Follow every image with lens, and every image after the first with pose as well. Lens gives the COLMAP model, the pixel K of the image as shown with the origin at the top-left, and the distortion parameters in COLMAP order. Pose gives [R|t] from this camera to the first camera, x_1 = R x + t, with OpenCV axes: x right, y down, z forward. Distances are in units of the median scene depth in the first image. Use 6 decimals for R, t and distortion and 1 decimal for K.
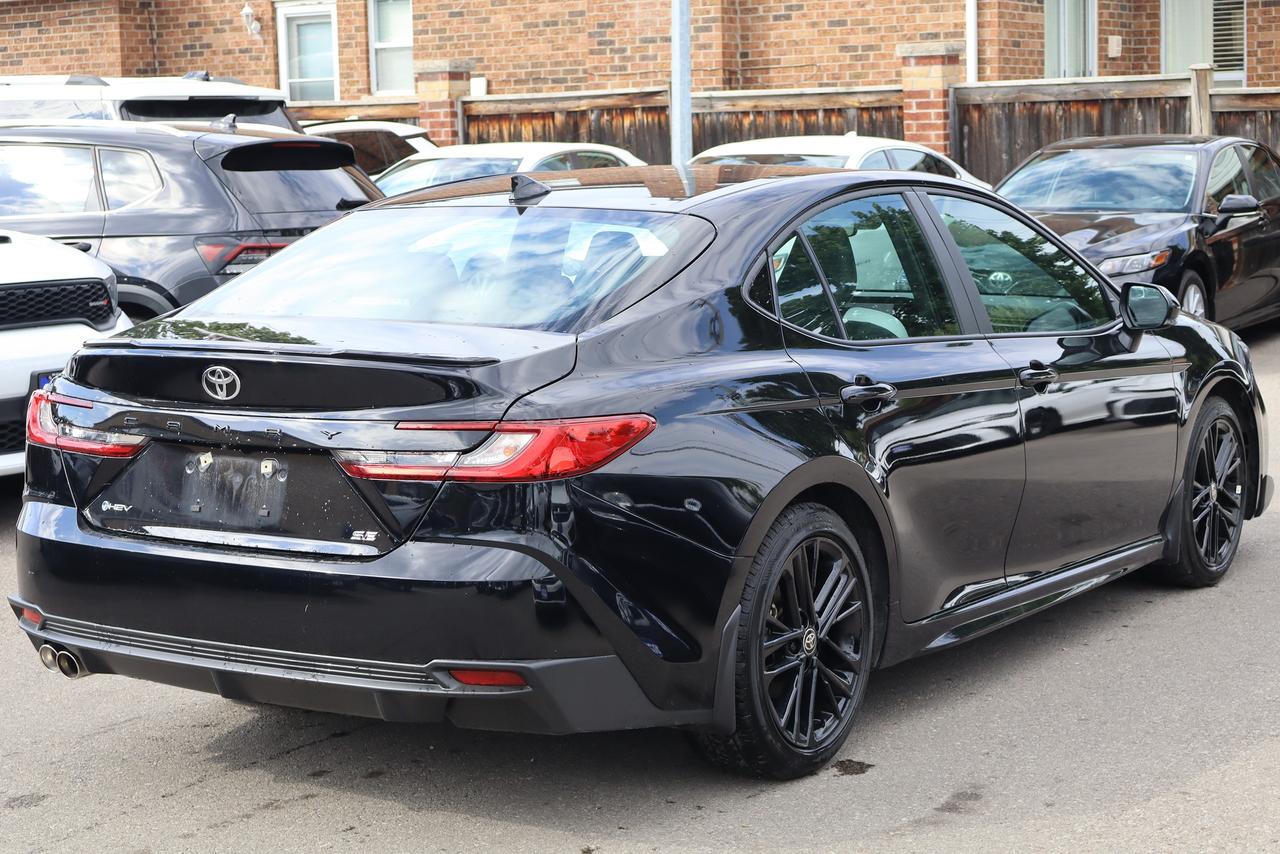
lens RADIAL K [[2441.6, 0, 640.9], [0, 2441.6, 455.5], [0, 0, 1]] dist [-0.005493, 0.029781]
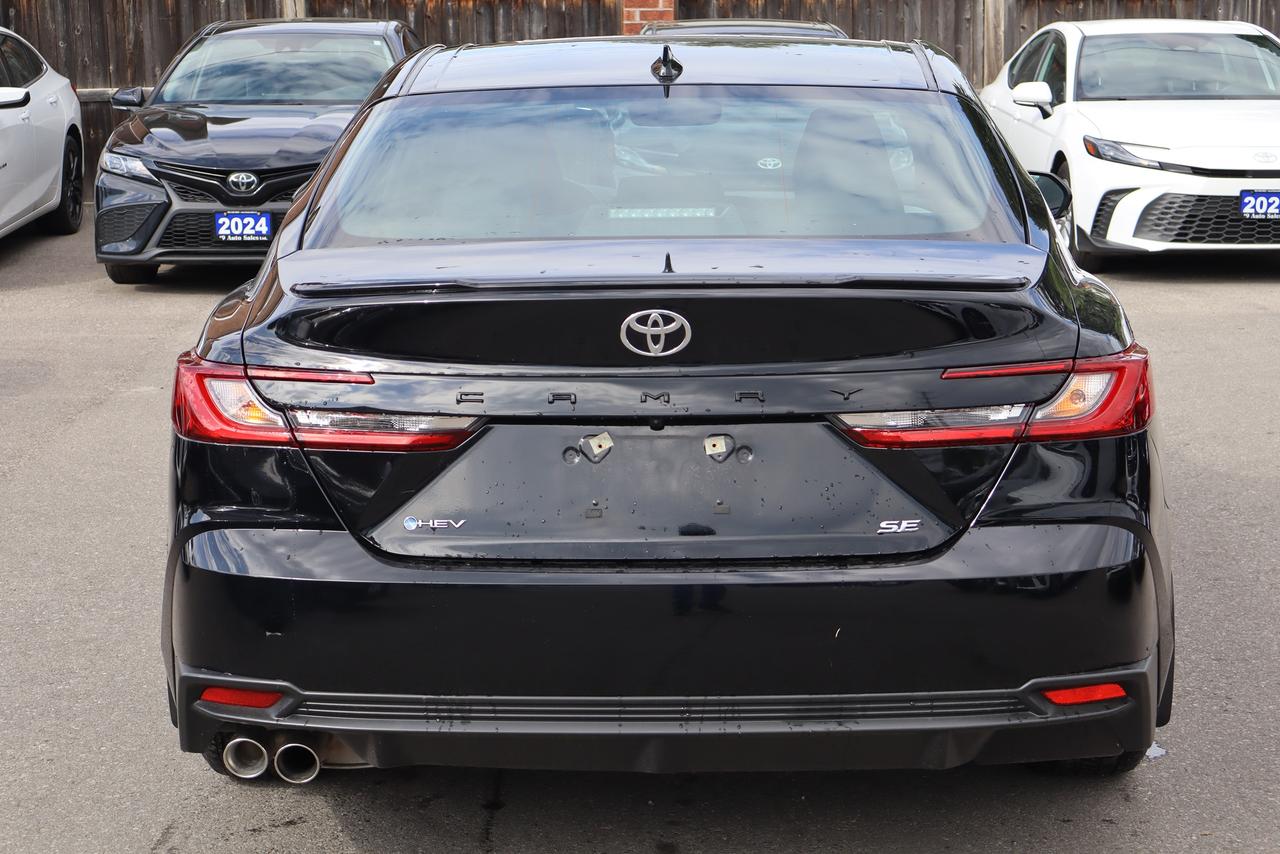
lens RADIAL K [[2618.8, 0, 640.0], [0, 2618.8, 427.0], [0, 0, 1]] dist [-0.002733, 0.279159]
pose [[0.852181, -0.077884, 0.517418, -0.170094], [0.067823, 0.996960, 0.038362, -0.009522], [-0.518833, 0.002402, 0.854872, 0.104256]]
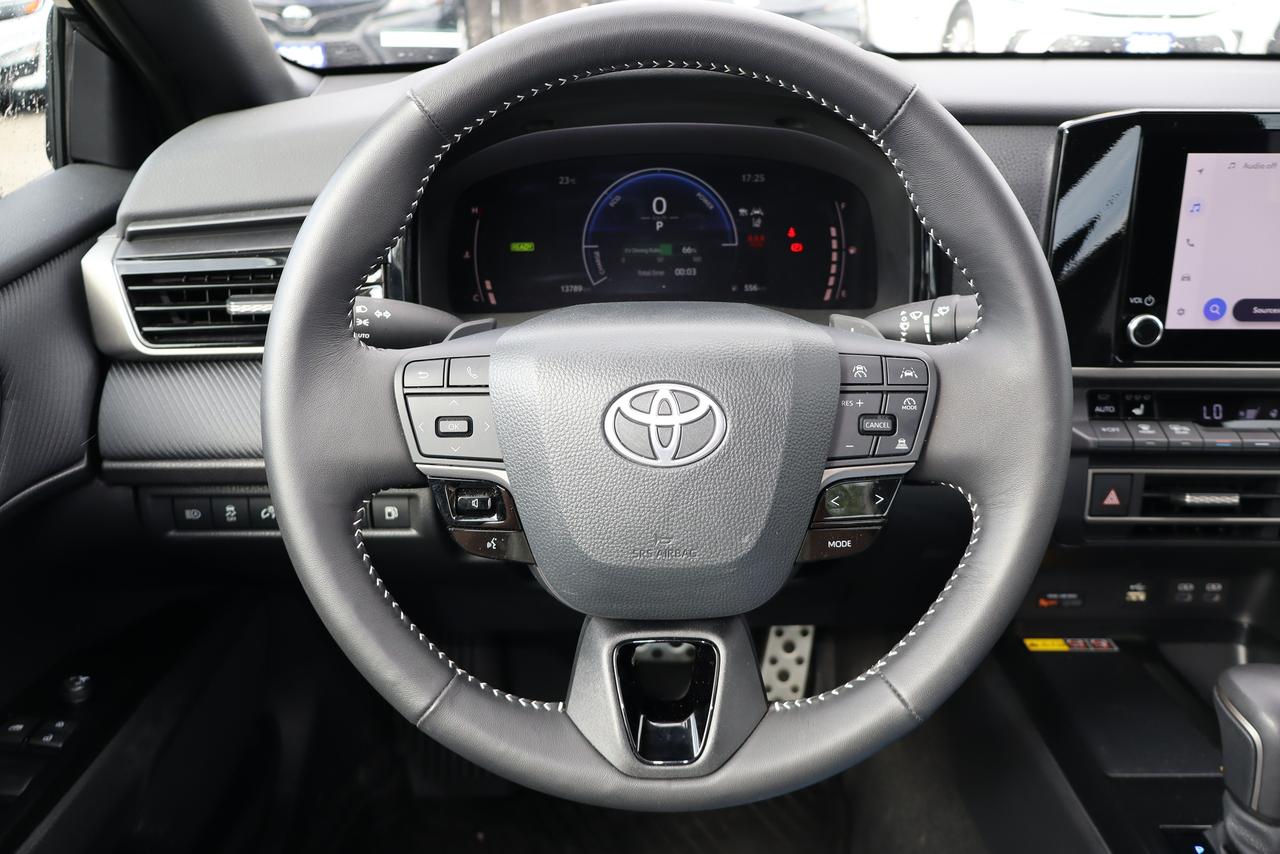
lens RADIAL K [[1059.7, 0, 640.0], [0, 1059.7, 427.0], [0, 0, 1]] dist [-0.008879, 0.003302]
pose [[0.832433, -0.220462, 0.508381, 0.005356], [0.060434, 0.948096, 0.312190, -0.030935], [-0.550820, -0.229153, 0.802550, 0.415778]]
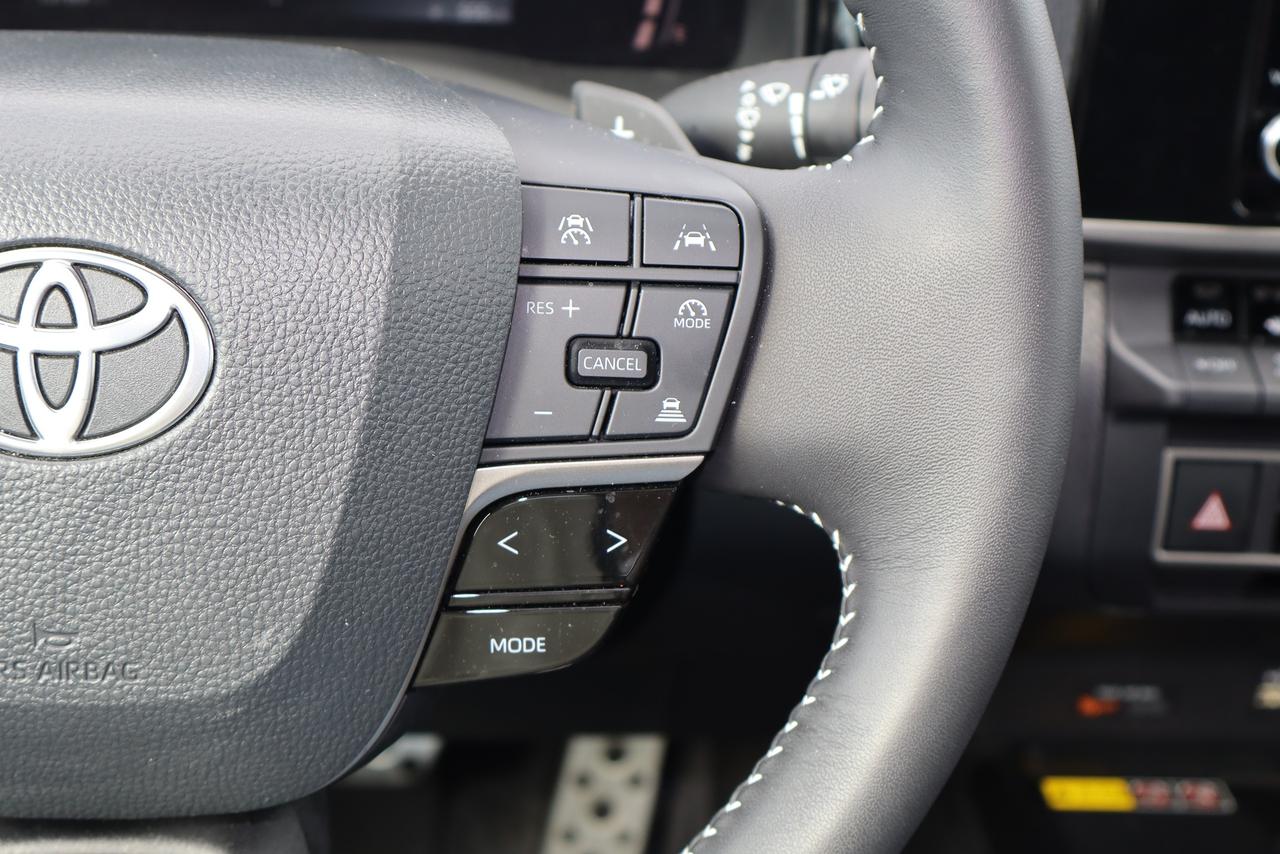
lens RADIAL K [[1969.4, 0, 640.0], [0, 1969.4, 427.0], [0, 0, 1]] dist [0.023209, -0.125552]
pose [[0.795911, -0.237402, 0.556925, 0.011407], [0.002557, 0.921219, 0.389035, -0.029827], [-0.605408, -0.308213, 0.733816, 0.418120]]
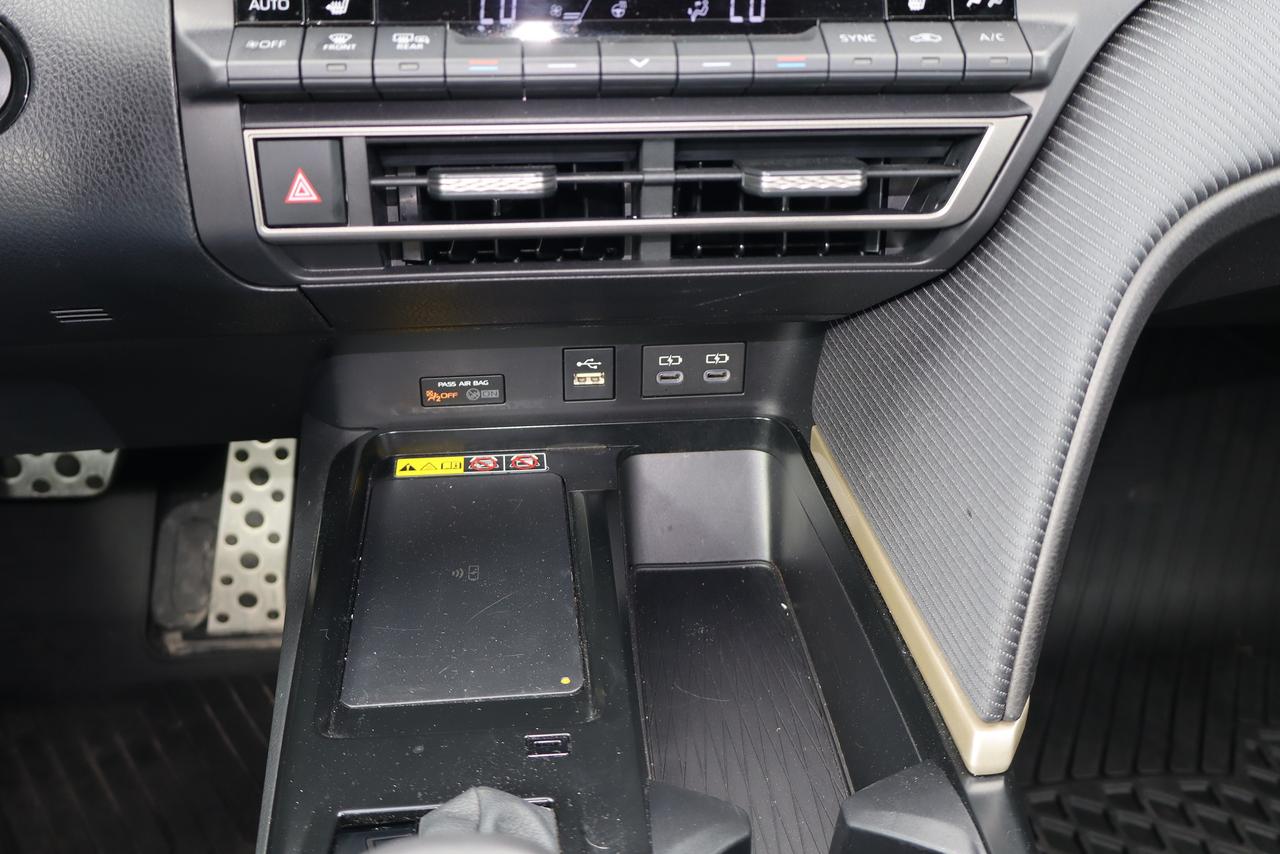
lens RADIAL K [[1284.4, 0, 640.0], [0, 1284.4, 427.0], [0, 0, 1]] dist [0.002552, -0.013032]
pose [[0.771275, -0.345436, 0.534611, 0.023797], [0.055550, 0.873246, 0.484103, -0.024571], [-0.634073, -0.343679, 0.692702, 0.415155]]
